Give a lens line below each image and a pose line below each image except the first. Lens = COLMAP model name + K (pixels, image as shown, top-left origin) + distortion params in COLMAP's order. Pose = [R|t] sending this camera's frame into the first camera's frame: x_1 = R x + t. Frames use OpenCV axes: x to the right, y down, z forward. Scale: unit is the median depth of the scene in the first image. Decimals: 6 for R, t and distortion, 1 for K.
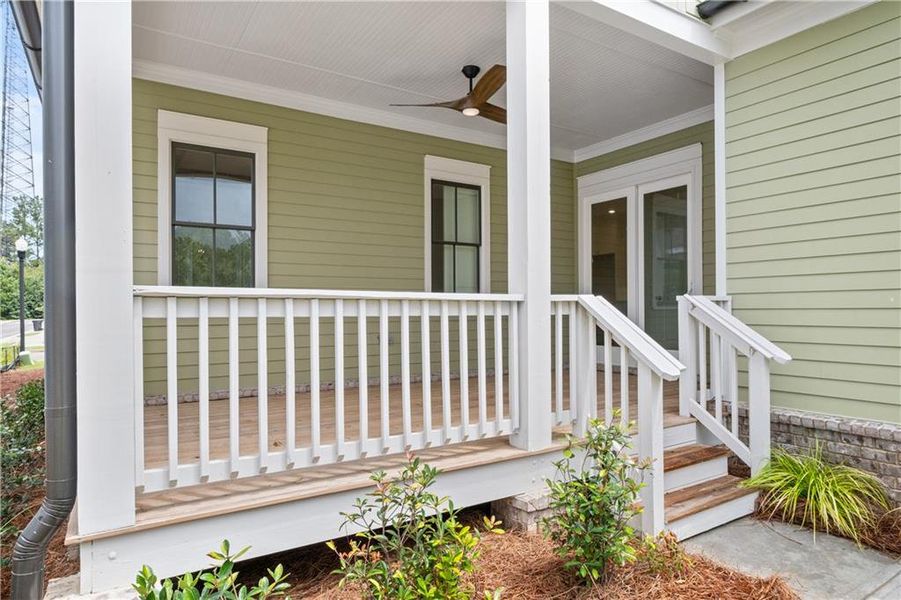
lens RADIAL K [[516.7, 0, 449.0], [0, 516.7, 299.6], [0, 0, 1]] dist [-0.002585, -0.000376]
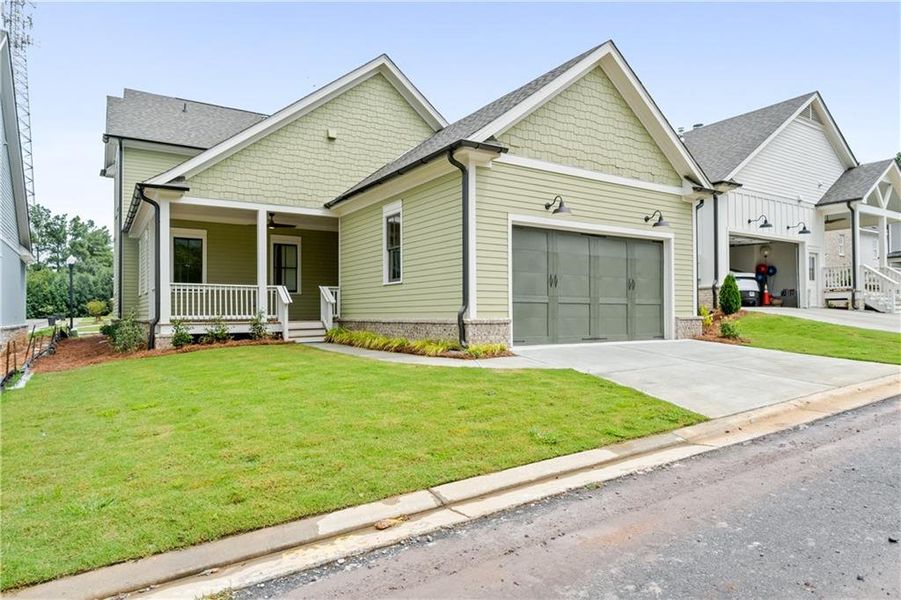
lens RADIAL K [[516.7, 0, 451.6], [0, 516.7, 300.4], [0, 0, 1]] dist [-0.002585, -0.000376]
pose [[0.999878, -0.000509, 0.015618, 0.977828], [0.000580, 0.999989, -0.004554, 0.077768], [-0.015616, 0.004563, 0.999868, -1.922746]]
